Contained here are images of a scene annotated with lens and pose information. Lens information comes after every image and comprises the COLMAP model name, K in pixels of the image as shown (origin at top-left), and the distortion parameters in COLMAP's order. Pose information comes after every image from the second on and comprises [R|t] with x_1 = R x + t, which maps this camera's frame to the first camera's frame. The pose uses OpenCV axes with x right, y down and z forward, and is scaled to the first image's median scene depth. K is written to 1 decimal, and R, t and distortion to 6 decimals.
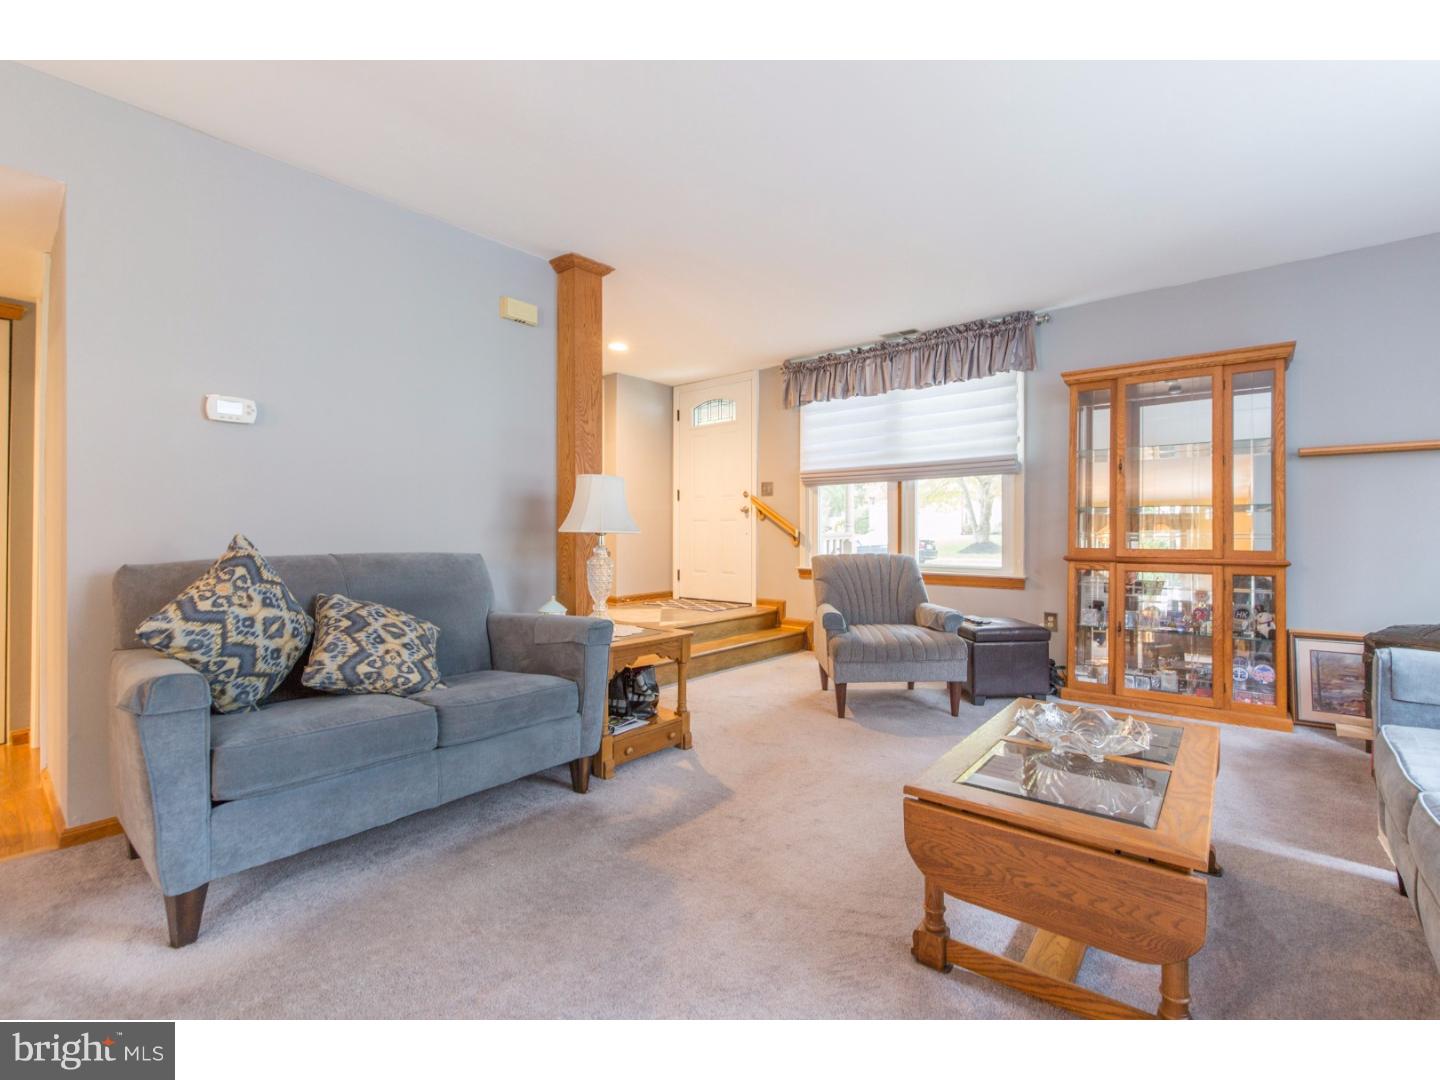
lens RADIAL K [[646.6, 0, 725.9], [0, 646.6, 529.3], [0, 0, 1]] dist [0.000338, -0.002355]
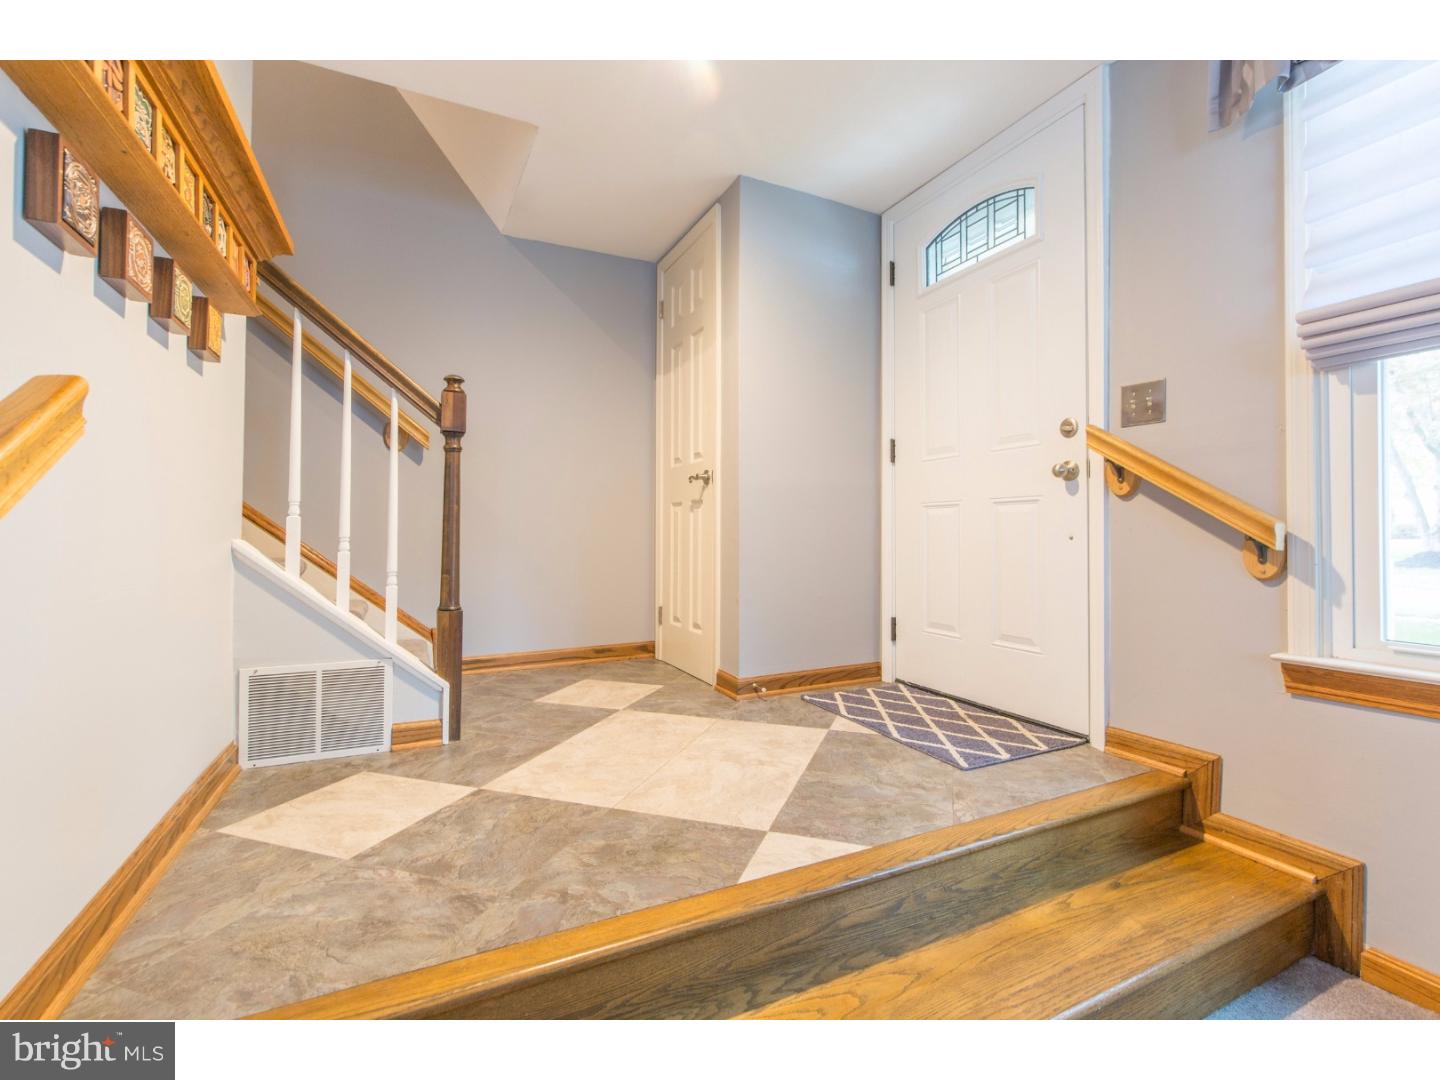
lens RADIAL K [[646.6, 0, 718.0], [0, 646.6, 527.8], [0, 0, 1]] dist [0.000338, -0.002355]
pose [[0.908474, -0.003353, -0.417928, 0.004100], [0.001460, 0.999987, -0.004849, 0.002733], [0.417938, 0.003795, 0.908467, 0.603983]]
